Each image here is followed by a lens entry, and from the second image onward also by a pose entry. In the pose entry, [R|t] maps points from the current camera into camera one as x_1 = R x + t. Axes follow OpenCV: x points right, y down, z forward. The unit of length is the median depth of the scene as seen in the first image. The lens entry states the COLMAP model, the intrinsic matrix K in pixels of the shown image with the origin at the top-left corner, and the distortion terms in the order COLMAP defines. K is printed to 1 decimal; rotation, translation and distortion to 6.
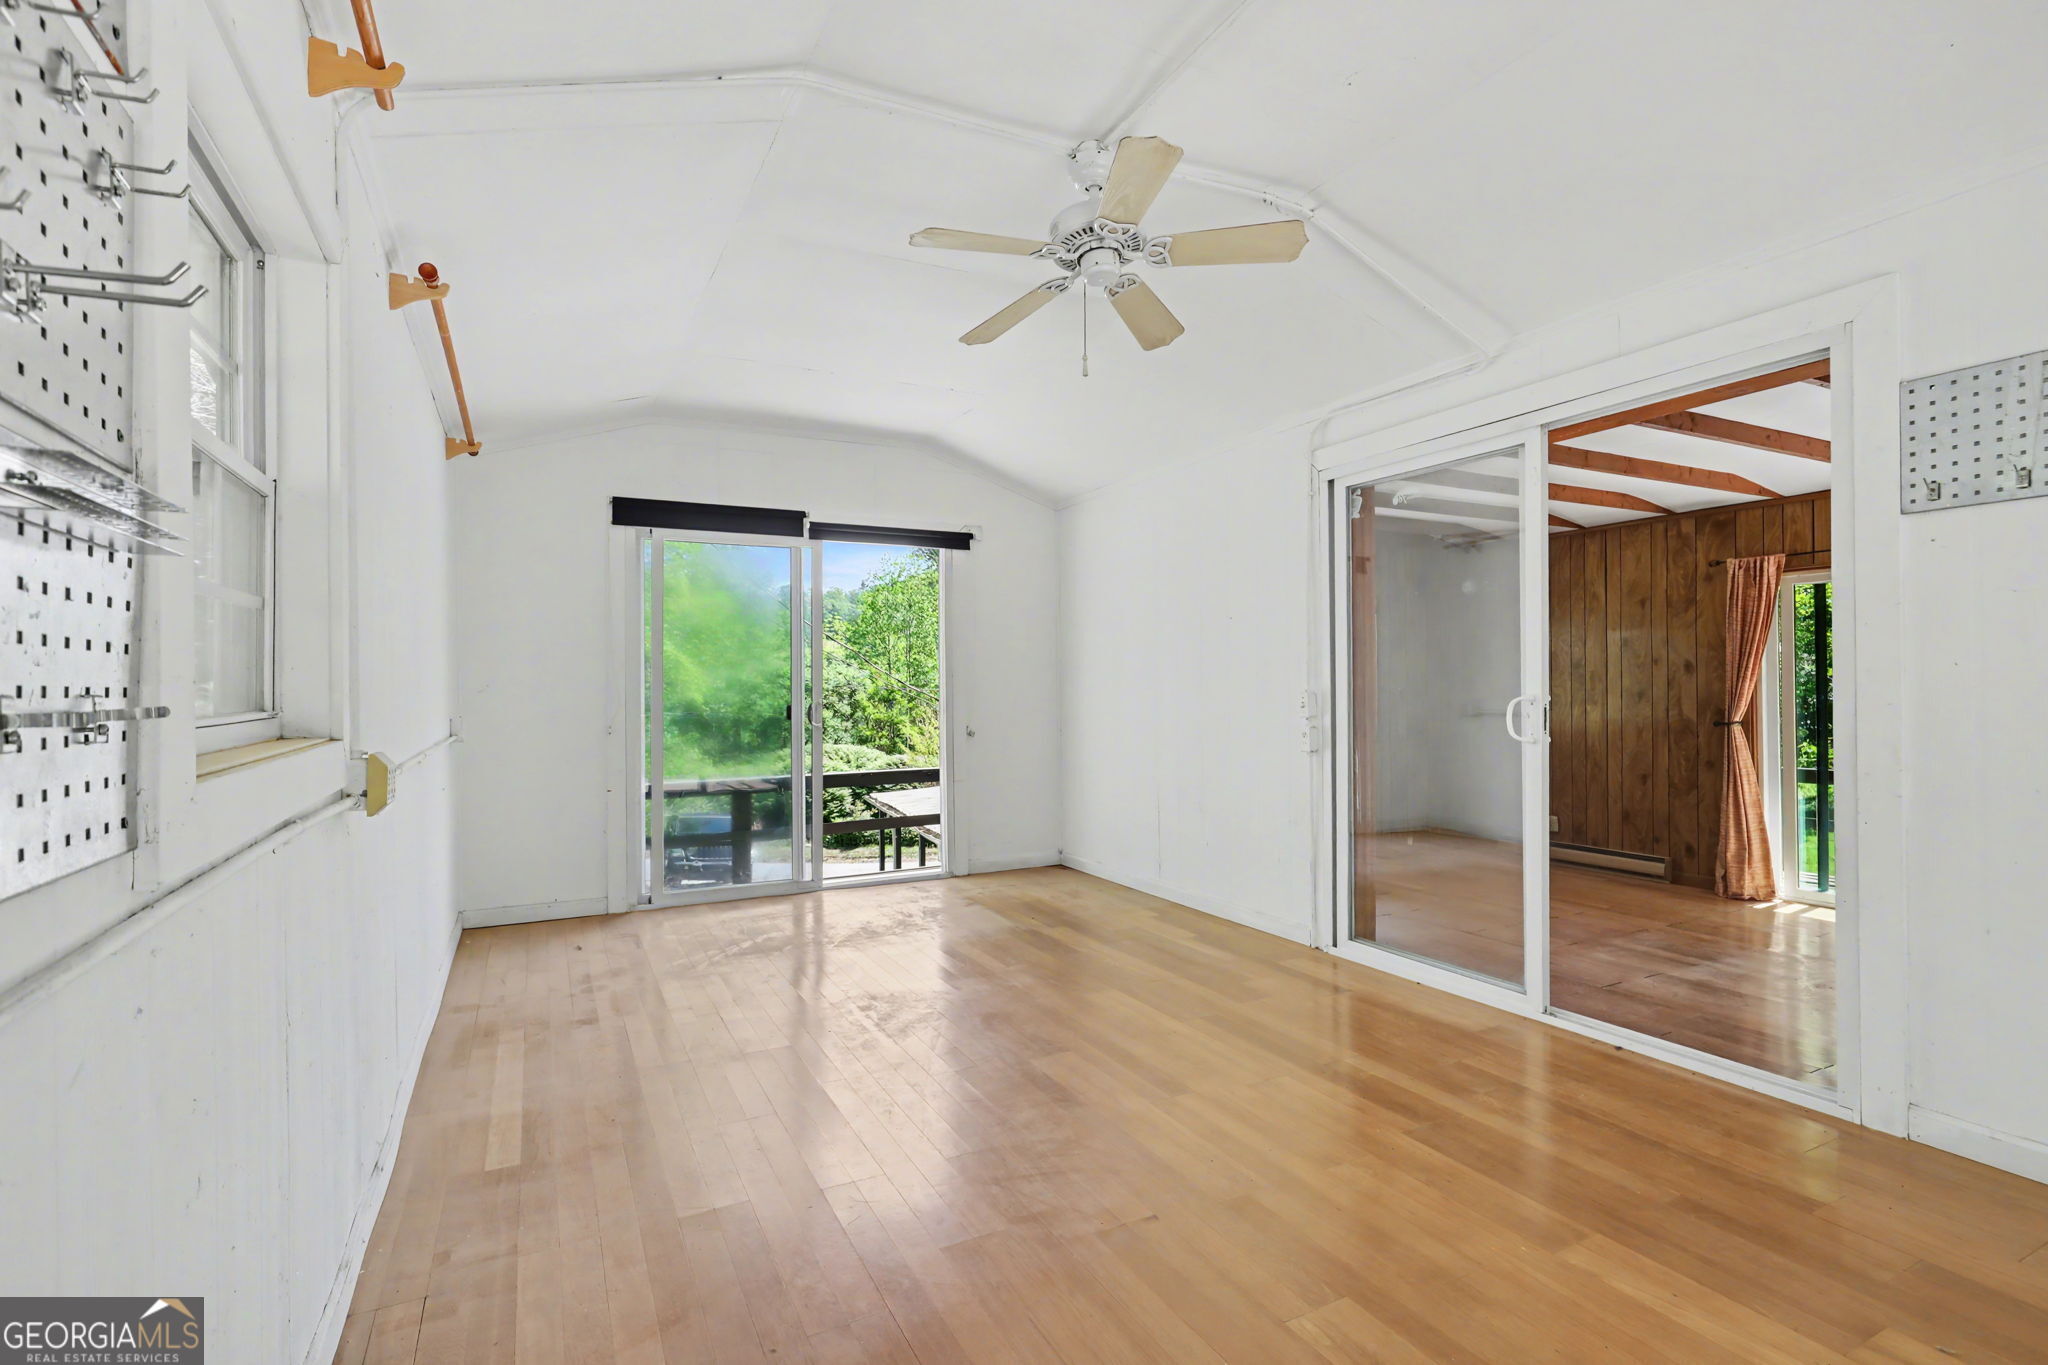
lens RADIAL K [[940.0, 0, 1011.1], [0, 940.0, 676.0], [0, 0, 1]] dist [0.001516, -0.000186]
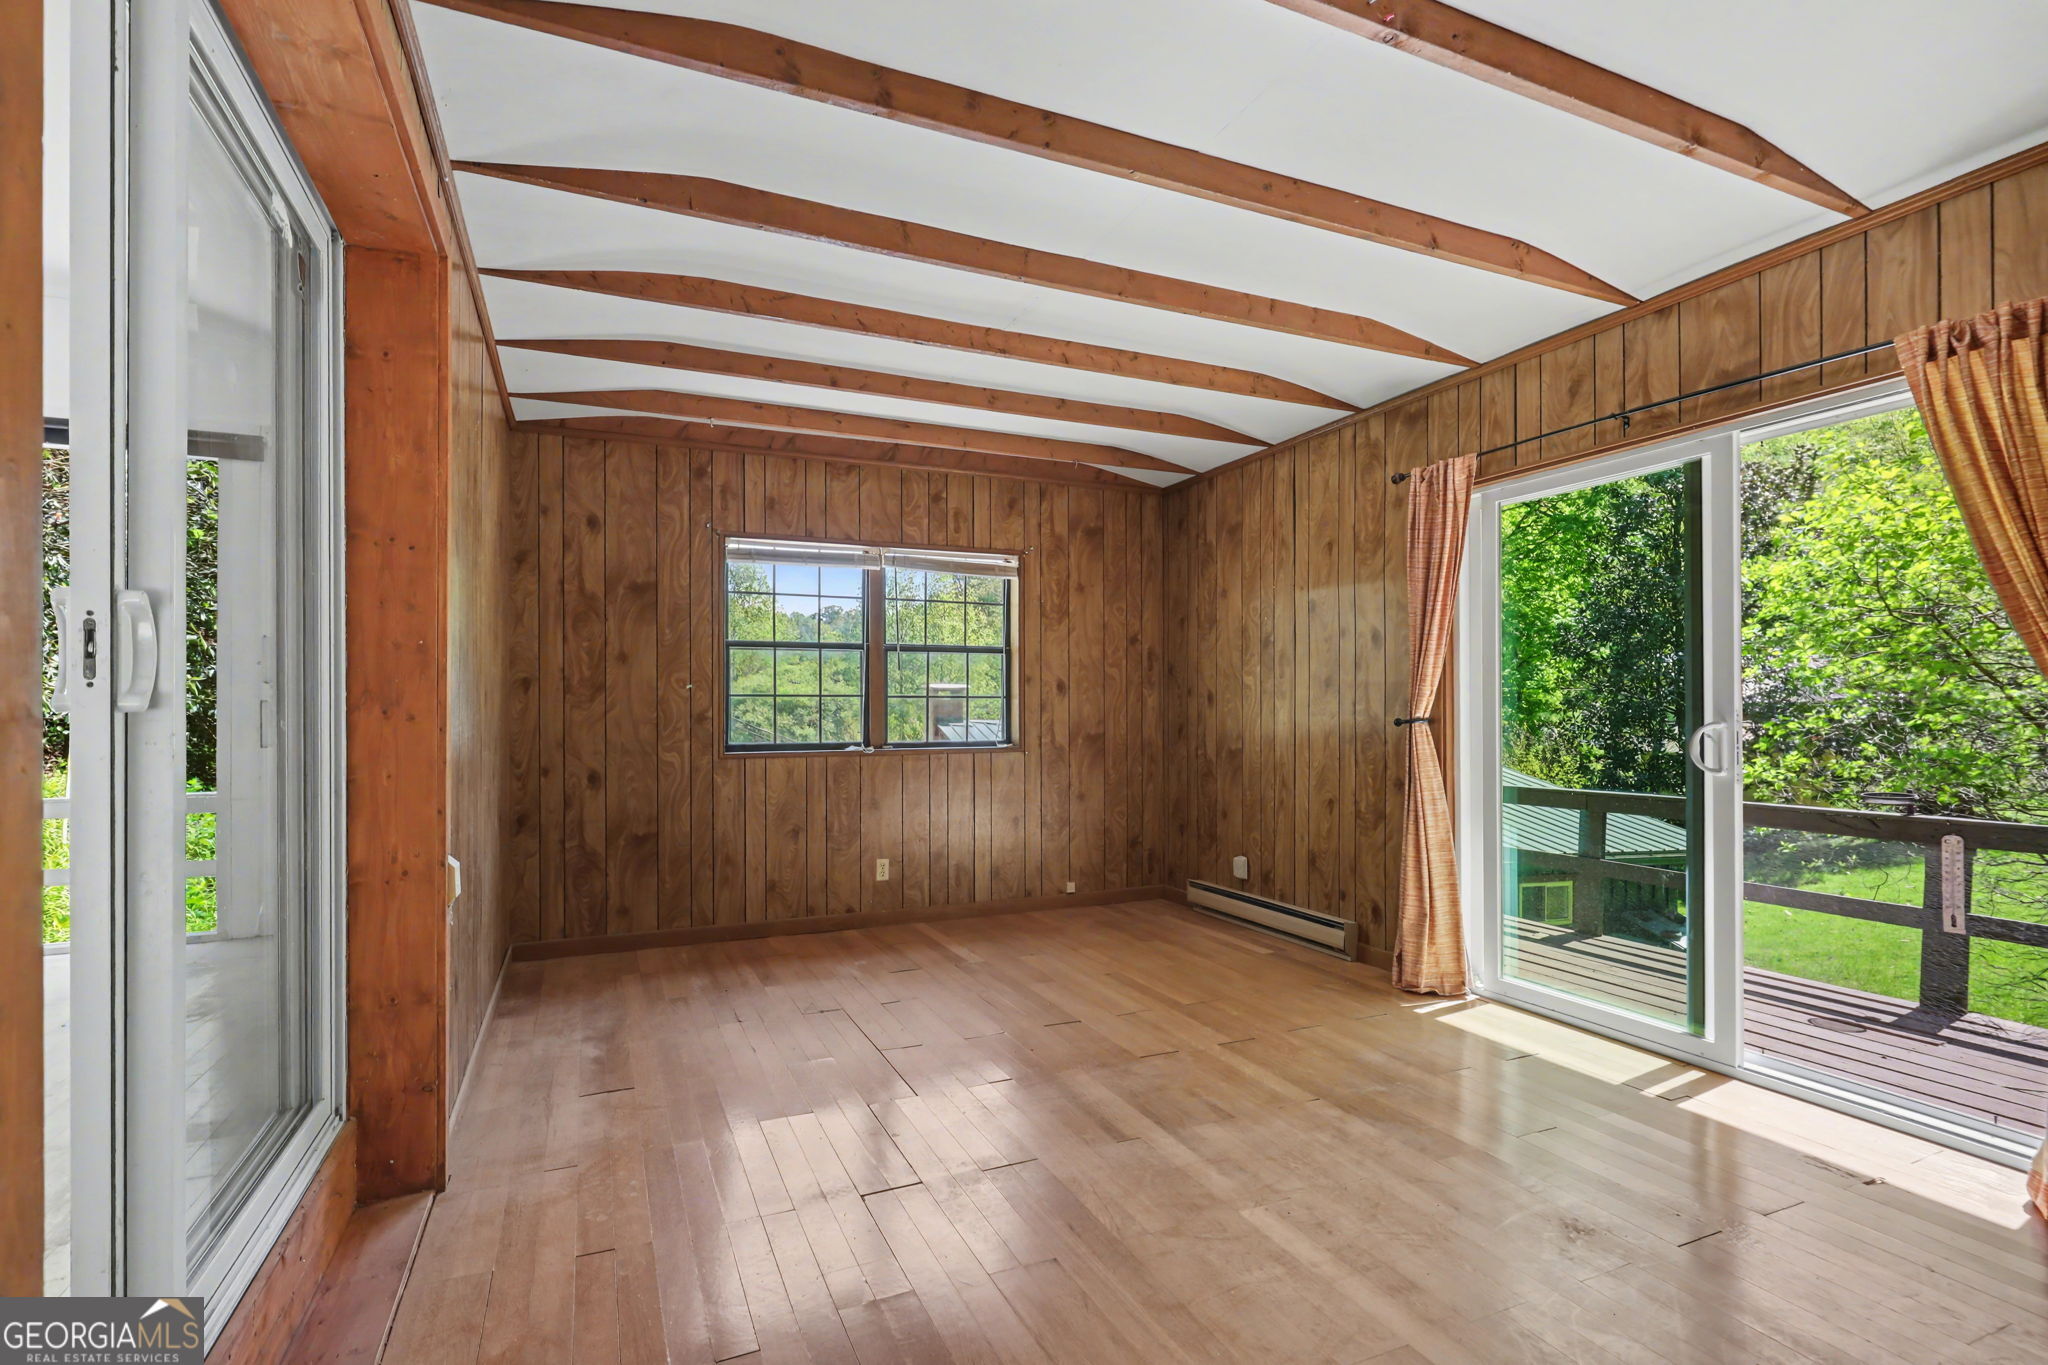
lens RADIAL K [[933.9, 0, 1021.6], [0, 933.9, 703.3], [0, 0, 1]] dist [0.000438, -0.000056]
pose [[0.998942, 0.003294, -0.045877, 0.516692], [-0.002802, 0.999938, 0.010787, 0.030772], [0.045910, -0.010647, 0.998889, 0.336443]]
